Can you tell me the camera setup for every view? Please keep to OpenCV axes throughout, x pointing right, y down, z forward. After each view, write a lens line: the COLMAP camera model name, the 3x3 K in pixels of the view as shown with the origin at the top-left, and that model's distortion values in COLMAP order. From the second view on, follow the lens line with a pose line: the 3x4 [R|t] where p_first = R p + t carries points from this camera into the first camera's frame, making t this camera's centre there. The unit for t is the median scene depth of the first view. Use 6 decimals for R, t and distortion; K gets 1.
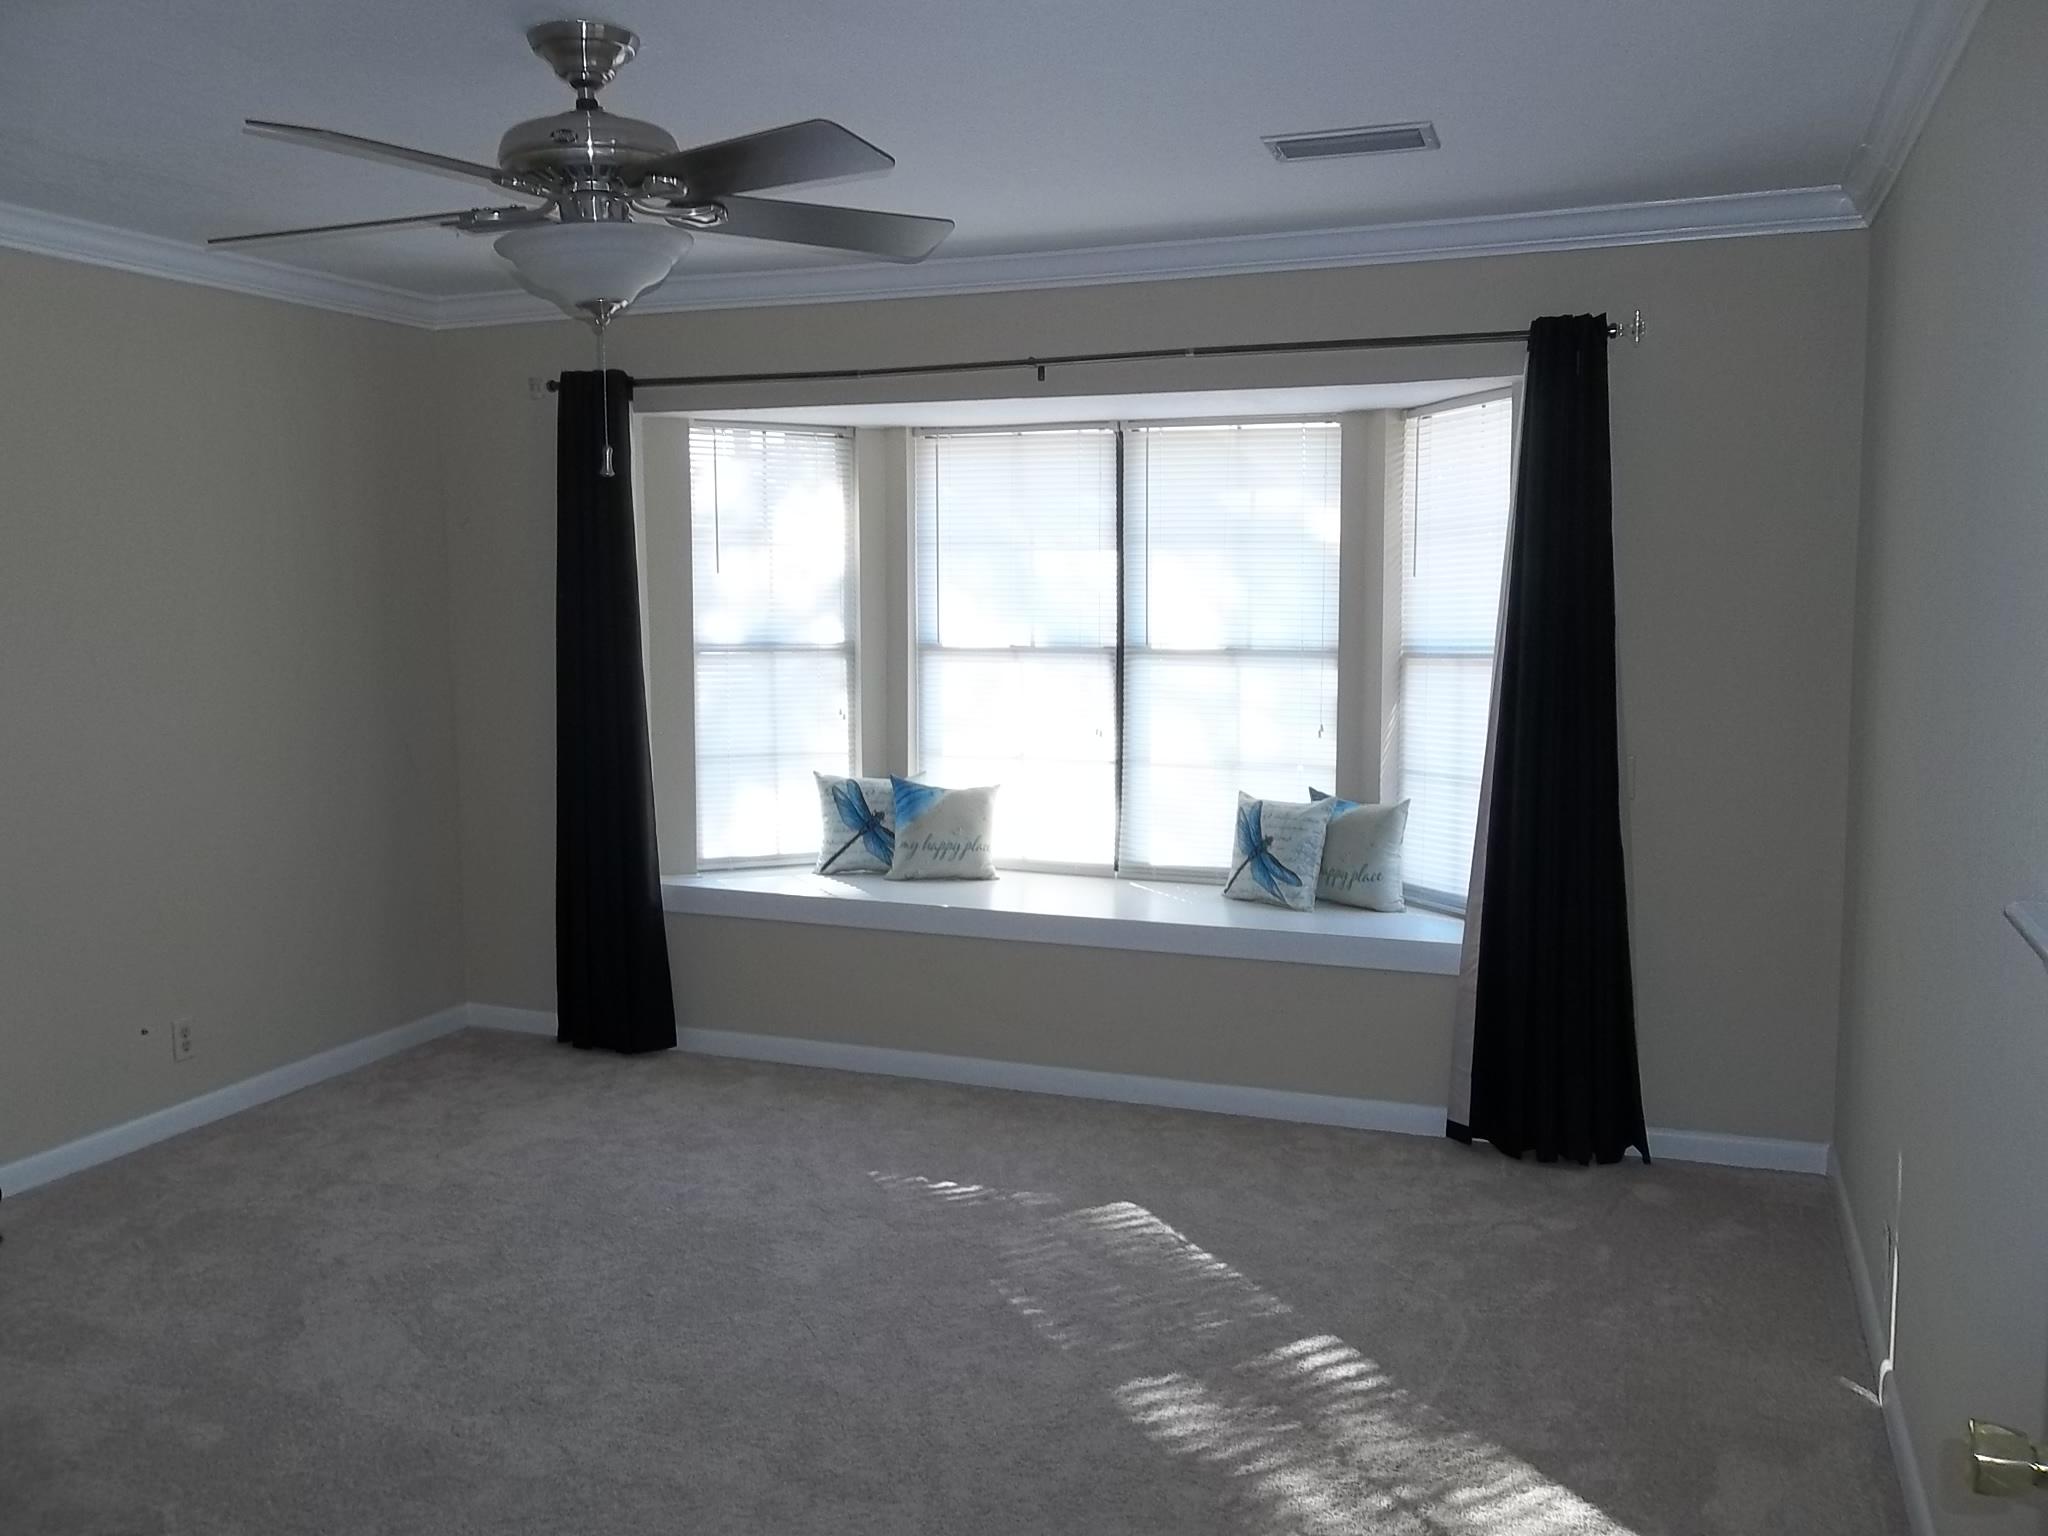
lens RADIAL K [[1637.6, 0, 1024.0], [0, 1637.6, 768.0], [0, 0, 1]] dist [-0.005628, -0.003126]
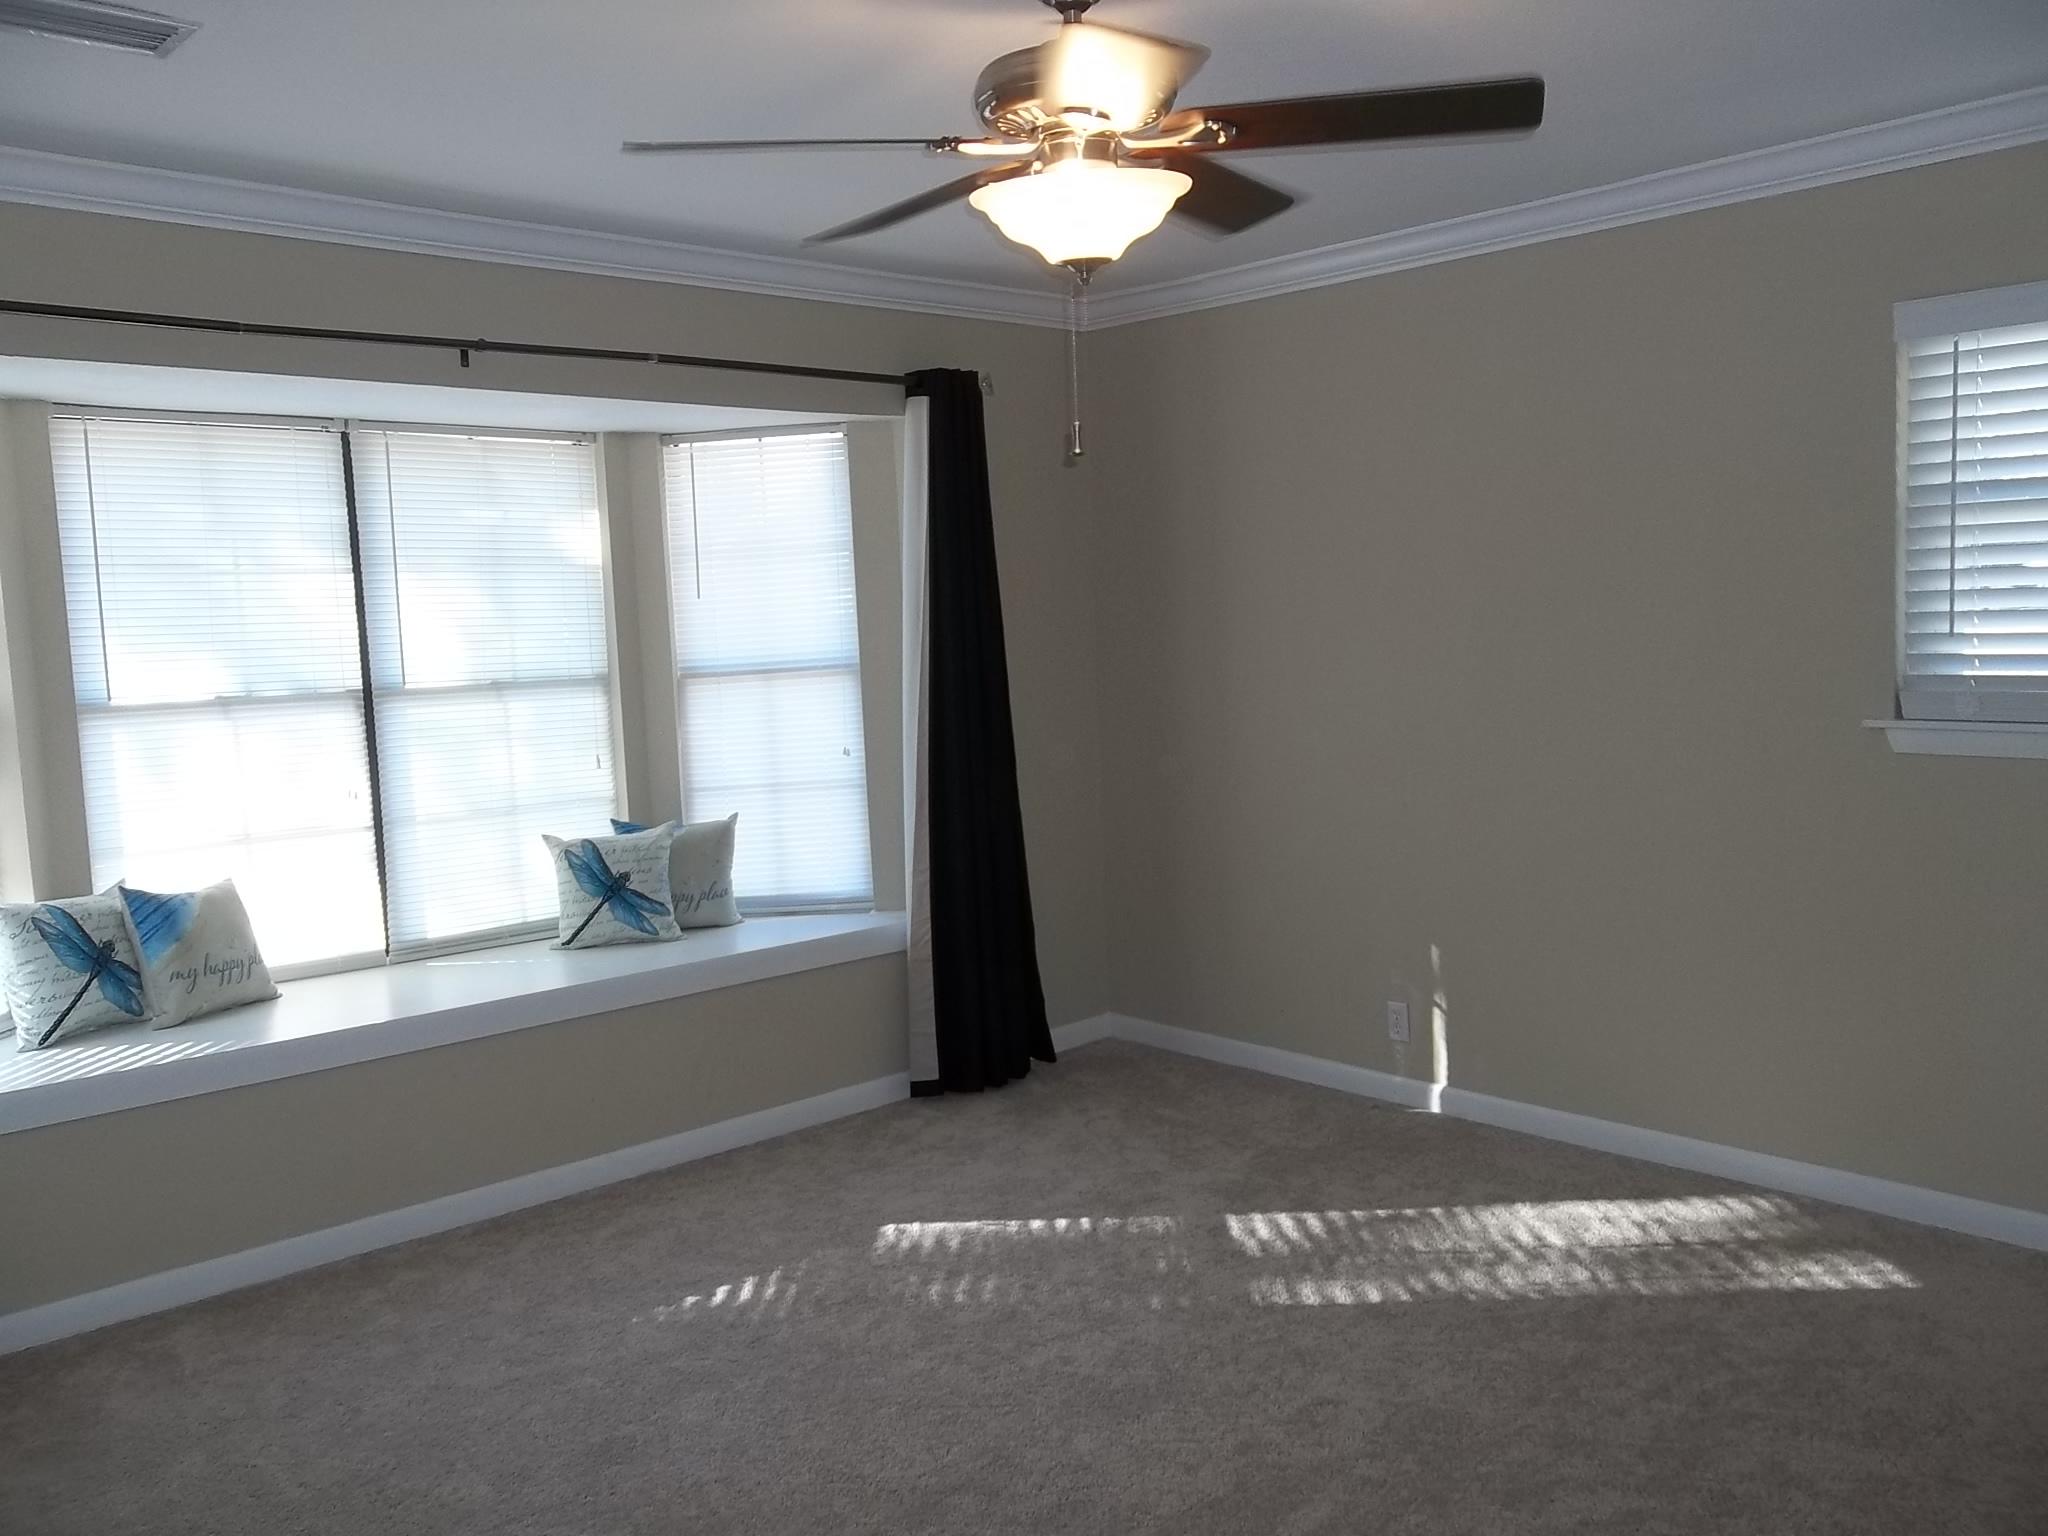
lens RADIAL K [[1683.9, 0, 1021.3], [0, 1683.9, 756.2], [0, 0, 1]] dist [0.008900, 0.000560]
pose [[0.451657, -0.089690, 0.887672, -0.586609], [0.132882, 0.990600, 0.032478, -0.024980], [-0.882240, 0.103286, 0.459330, 0.330858]]
